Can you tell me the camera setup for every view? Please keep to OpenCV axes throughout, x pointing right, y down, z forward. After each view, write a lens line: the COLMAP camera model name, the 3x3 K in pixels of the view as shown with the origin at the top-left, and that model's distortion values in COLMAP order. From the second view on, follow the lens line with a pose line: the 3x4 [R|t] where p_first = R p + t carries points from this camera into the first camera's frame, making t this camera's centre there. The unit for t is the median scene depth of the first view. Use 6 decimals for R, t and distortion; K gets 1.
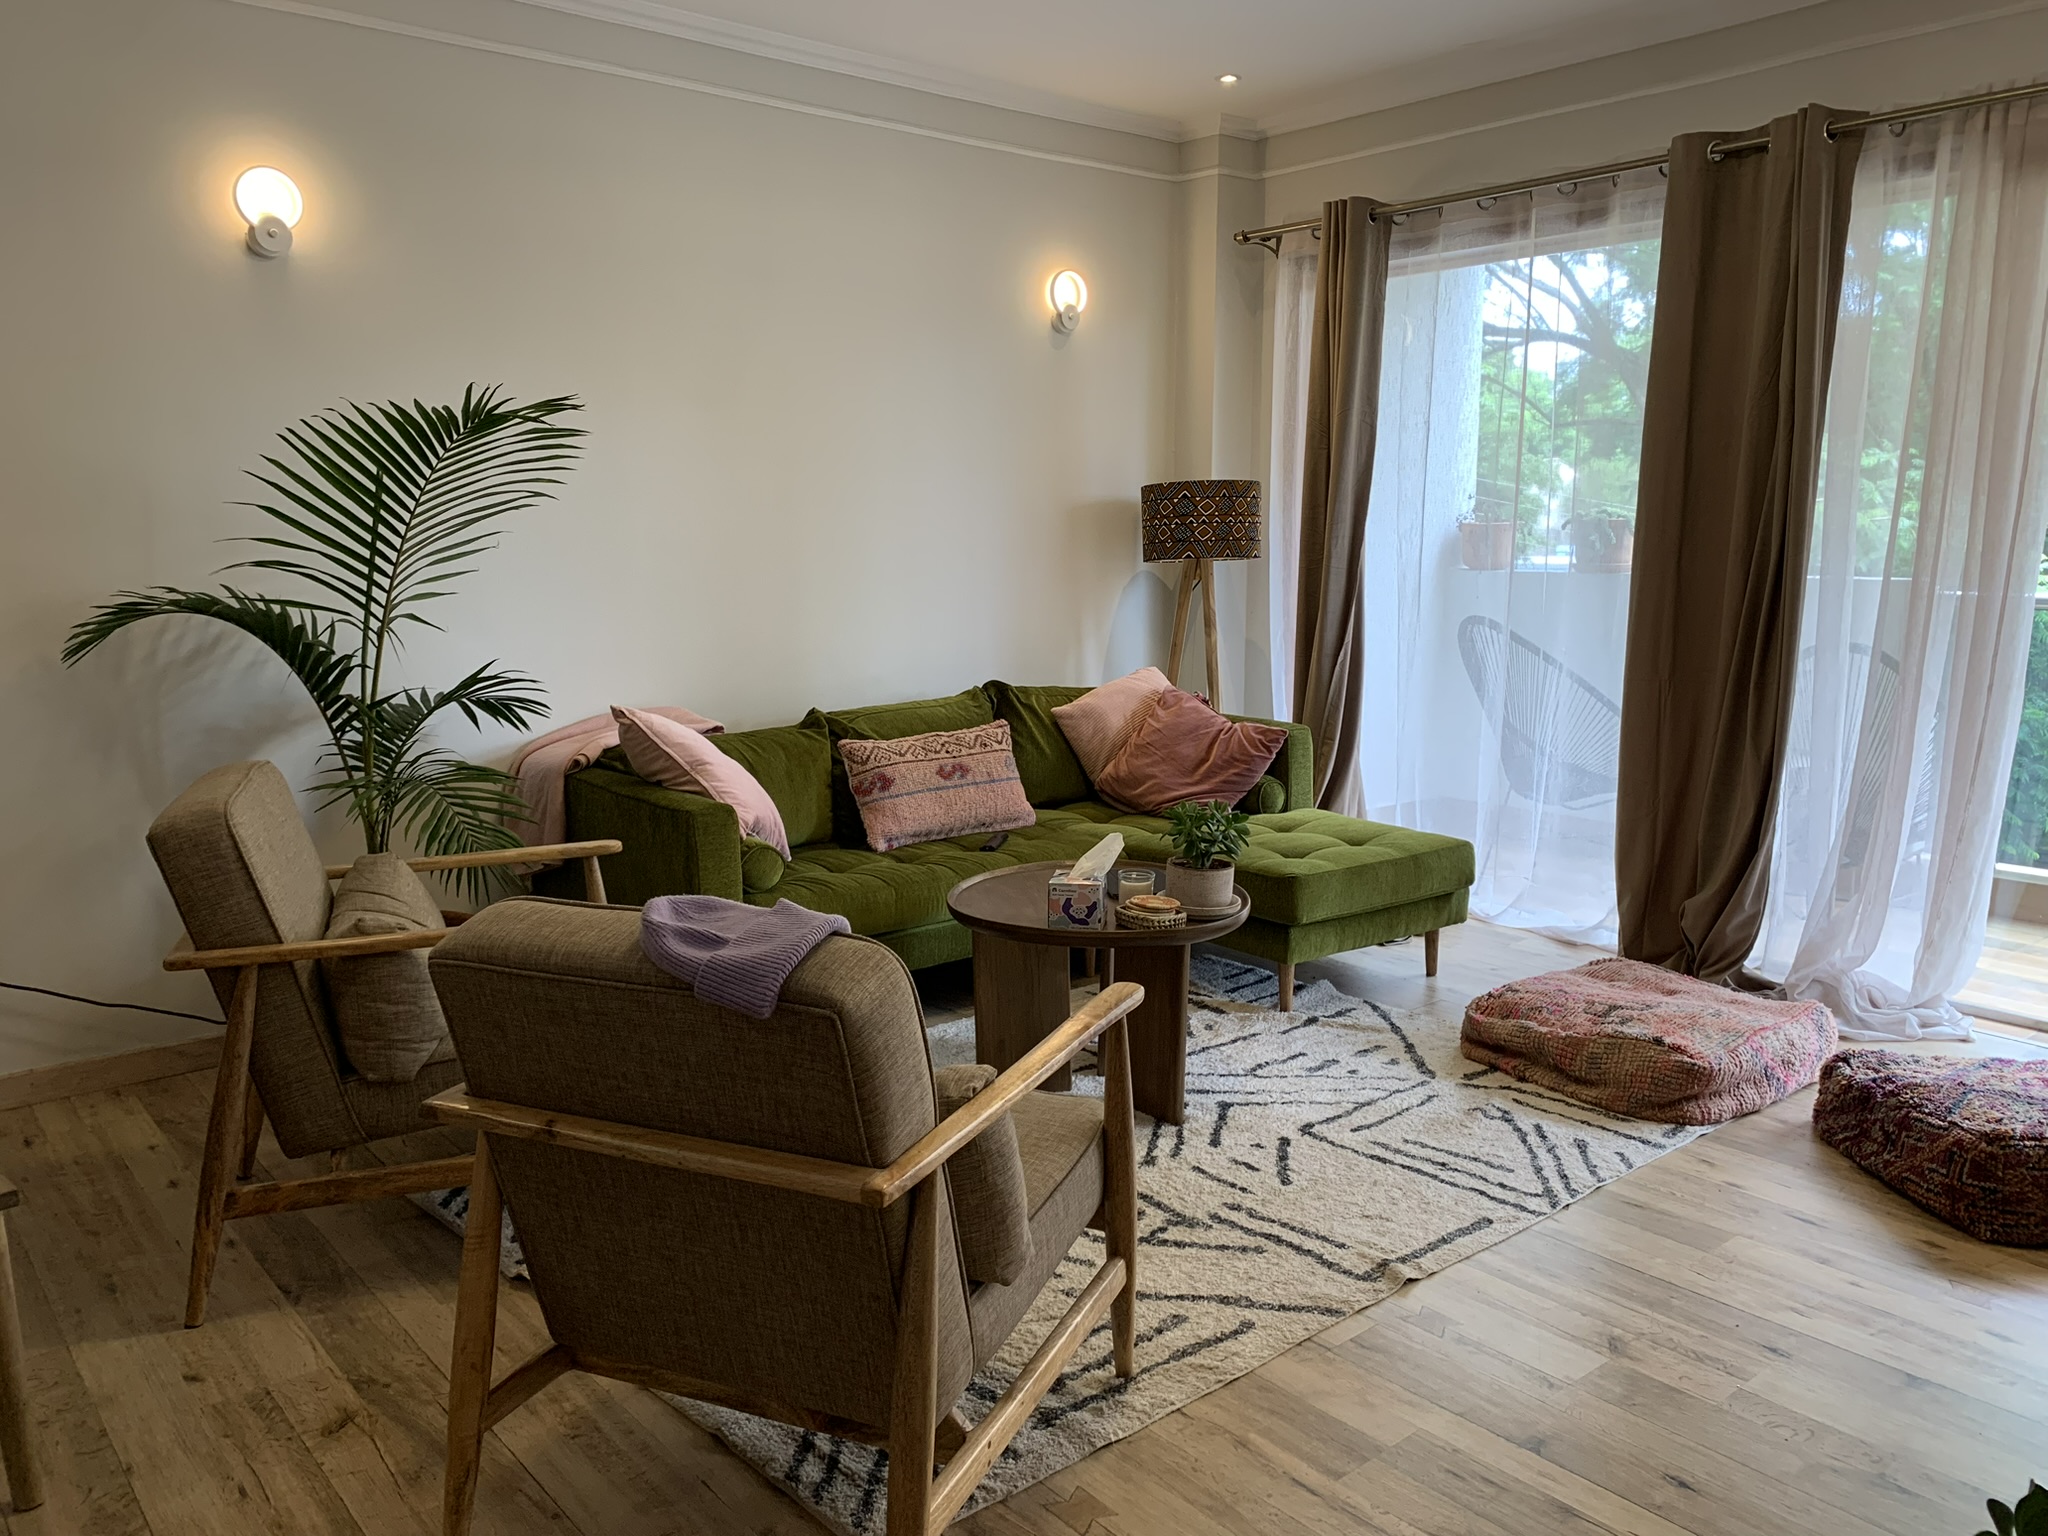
lens RADIAL K [[1561.5, 0, 1024.0], [0, 1561.5, 768.0], [0, 0, 1]] dist [-0.048871, 0.000046]
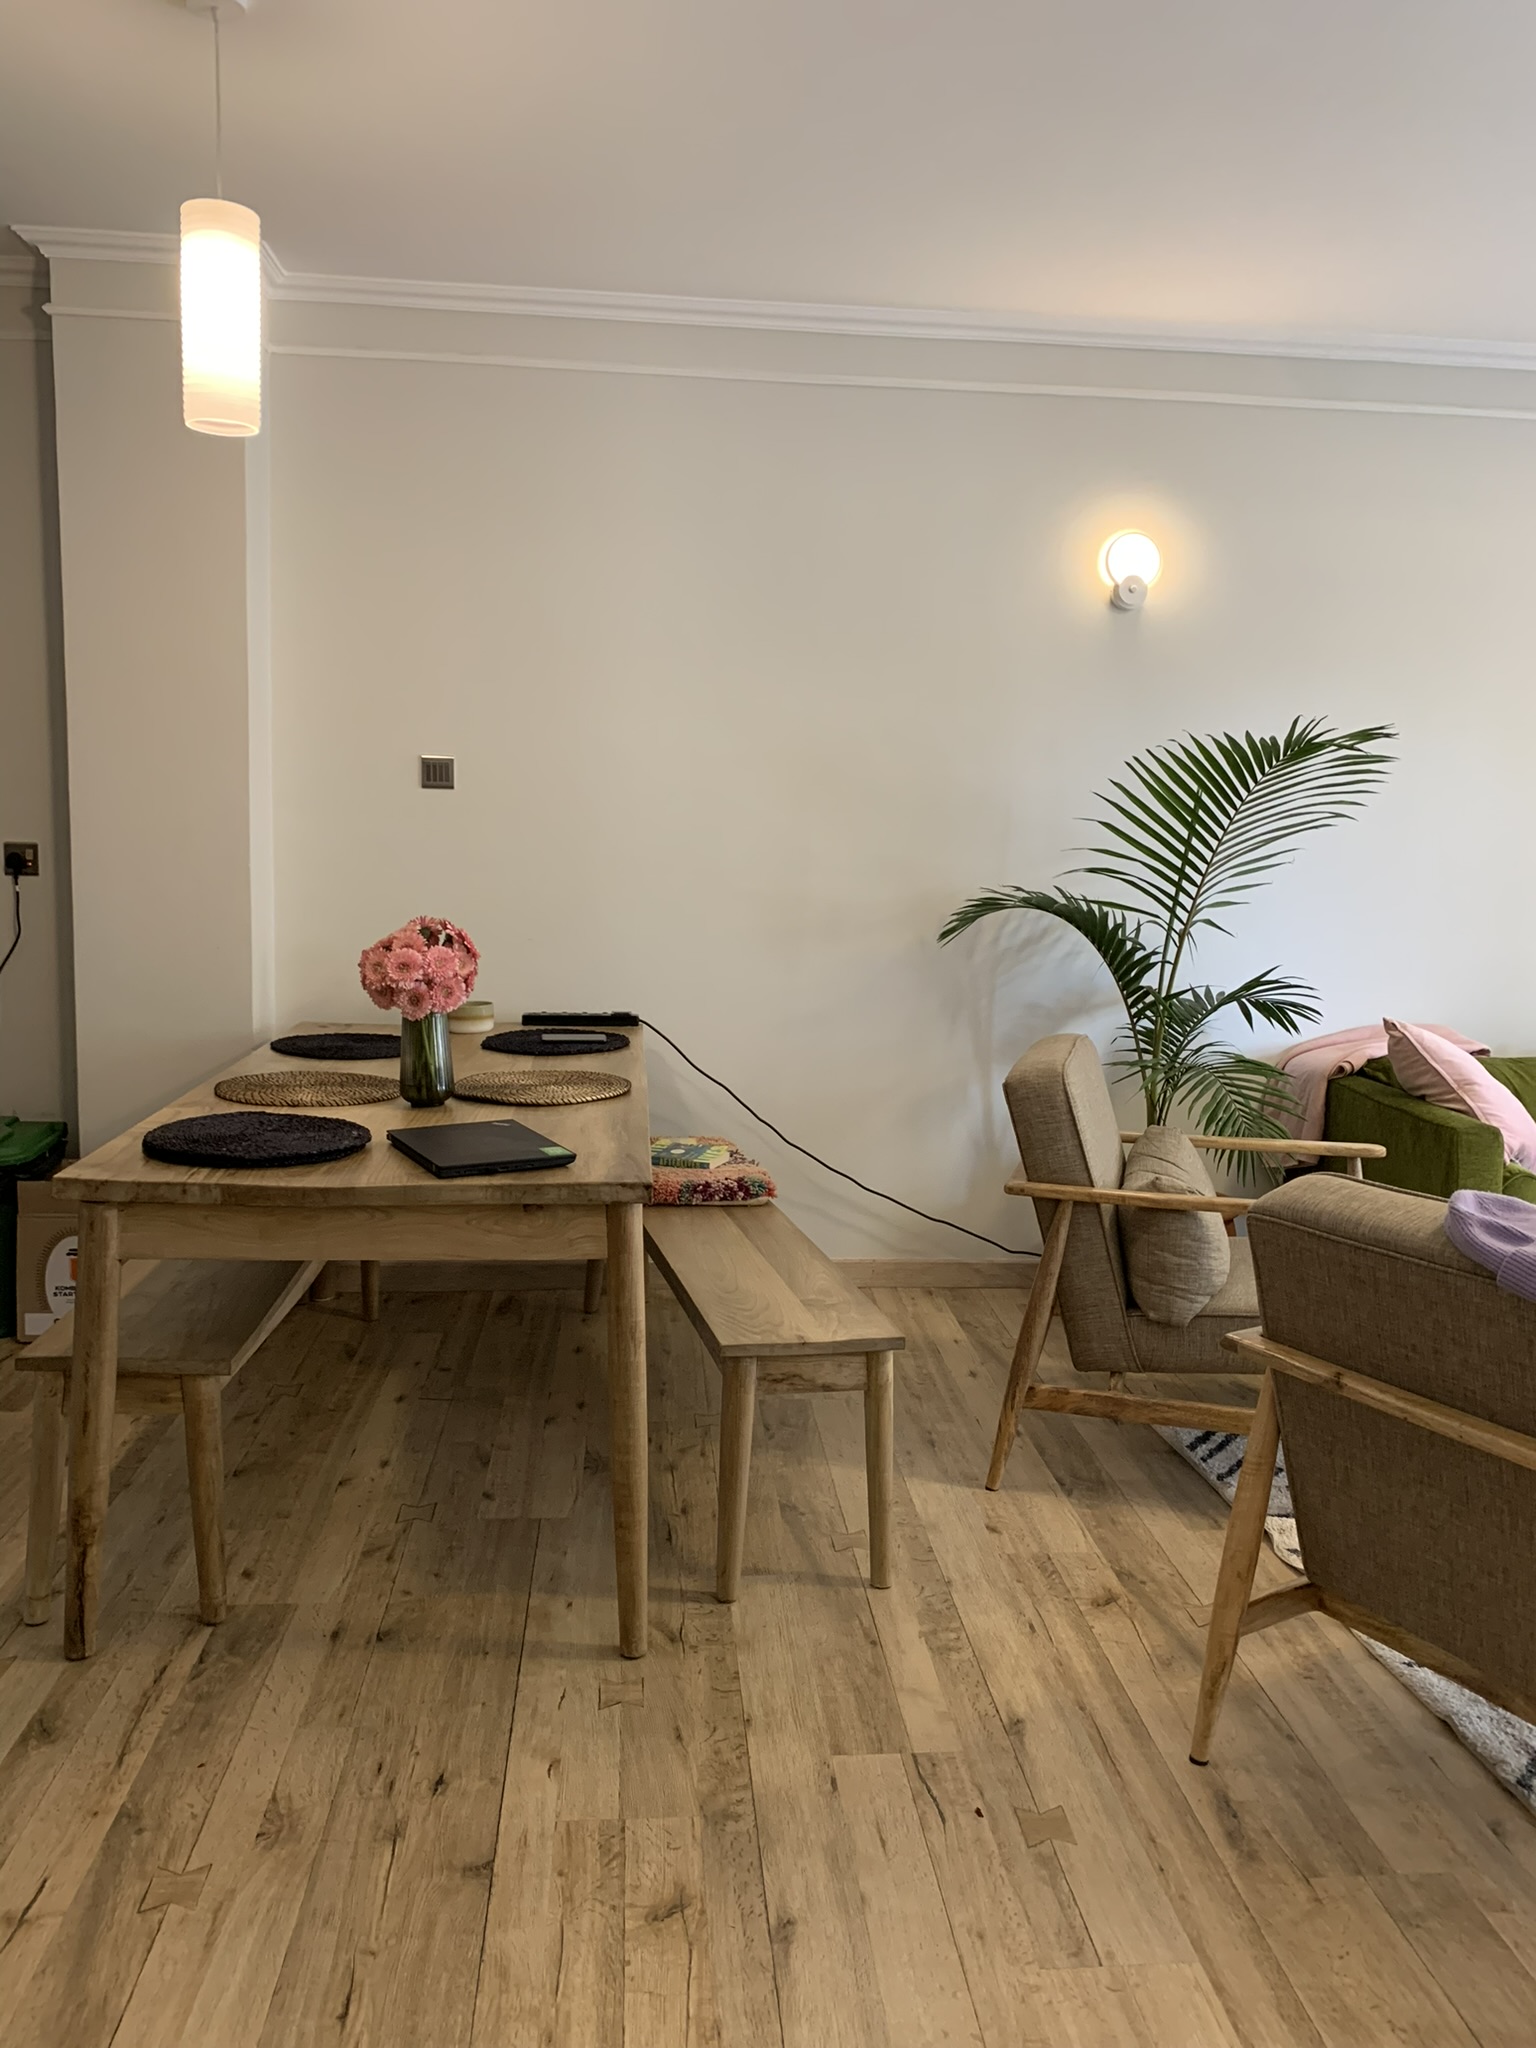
lens RADIAL K [[1541.9, 0, 766.8], [0, 1541.9, 1009.3], [0, 0, 1]] dist [0.053735, -0.119641]
pose [[0.818664, 0.087390, -0.567585, -0.021184], [-0.113234, 0.993514, -0.010355, 0.017057], [0.562999, 0.072748, 0.823250, -0.128681]]
